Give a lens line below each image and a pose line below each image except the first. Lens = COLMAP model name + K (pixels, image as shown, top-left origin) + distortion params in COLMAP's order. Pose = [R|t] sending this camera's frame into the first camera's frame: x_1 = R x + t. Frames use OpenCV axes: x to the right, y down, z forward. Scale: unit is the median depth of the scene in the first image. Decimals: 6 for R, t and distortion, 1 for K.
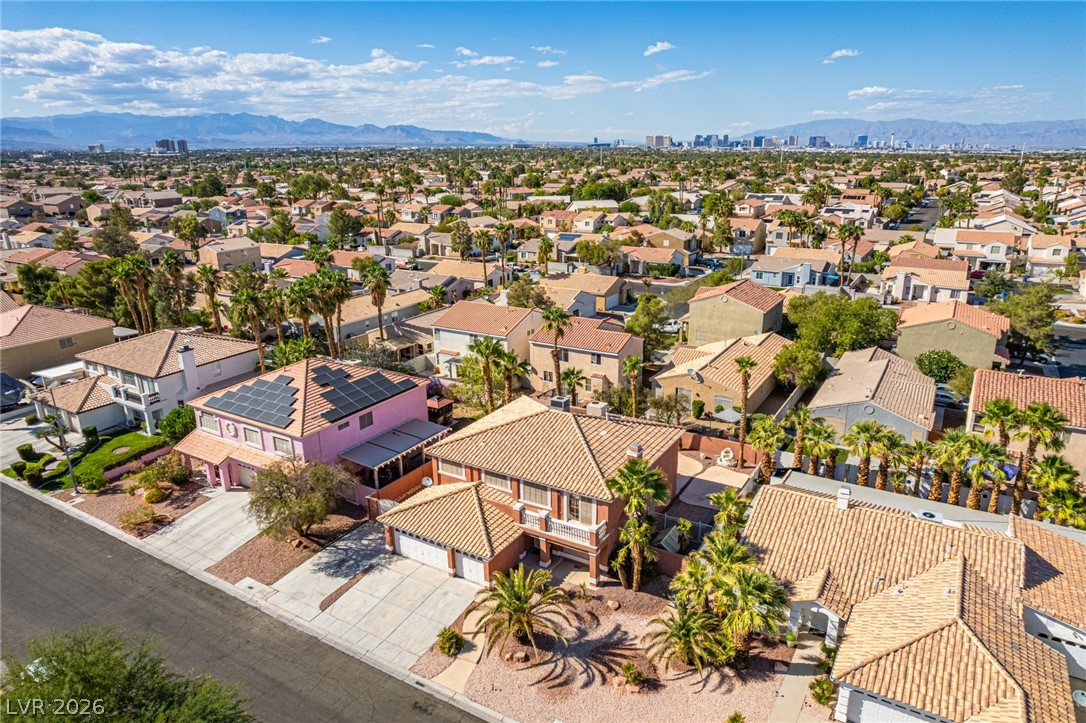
lens RADIAL K [[704.5, 0, 543.0], [0, 704.5, 361.5], [0, 0, 1]] dist [-0.034371, 0.004409]
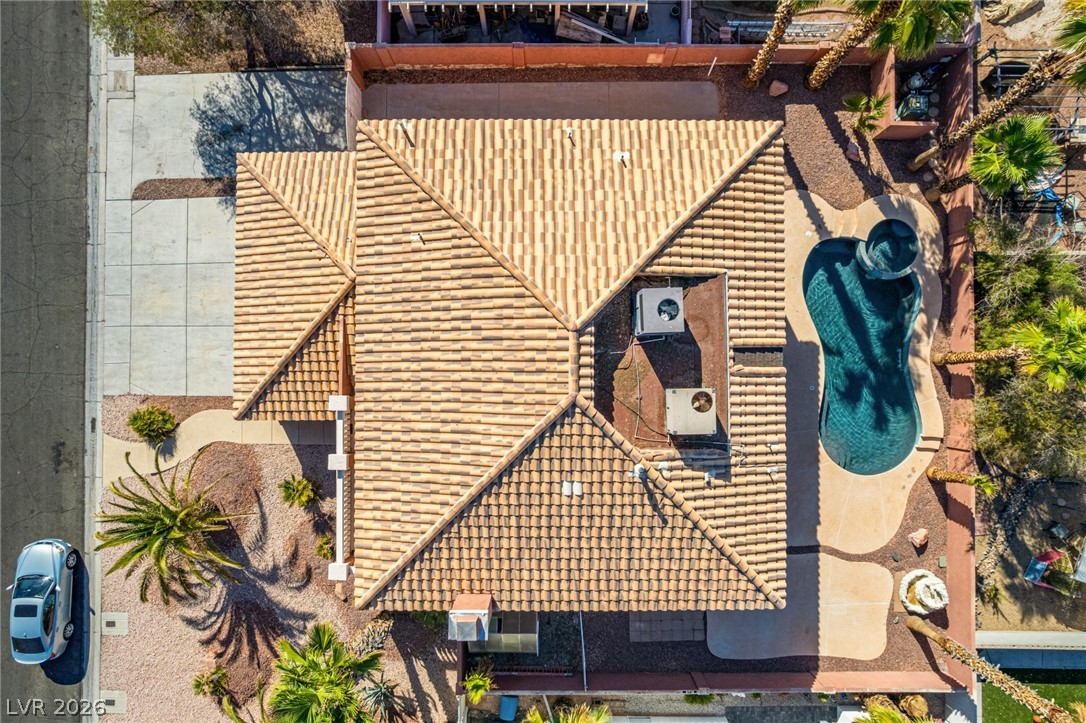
lens RADIAL K [[698.0, 0, 543.0], [0, 698.0, 361.5], [0, 0, 1]] dist [-0.051087, 0.053815]
pose [[0.514445, 0.857510, -0.004877, 0.012910], [-0.259812, 0.161283, 0.952095, -0.268066], [0.817217, -0.488534, 0.305762, 0.840776]]
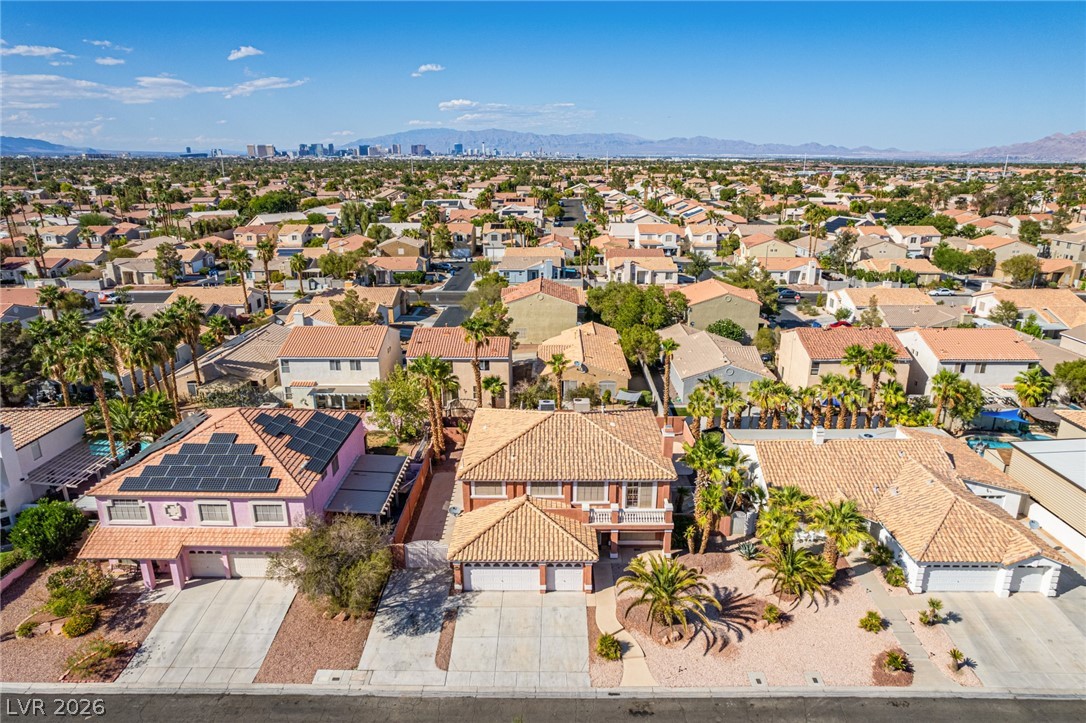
lens RADIAL K [[698.0, 0, 543.0], [0, 698.0, 361.5], [0, 0, 1]] dist [-0.051087, 0.053815]
pose [[0.863300, -0.140345, 0.484786, -0.471952], [0.144650, 0.989065, 0.028742, -0.035806], [-0.483519, 0.045311, 0.874161, 0.114448]]
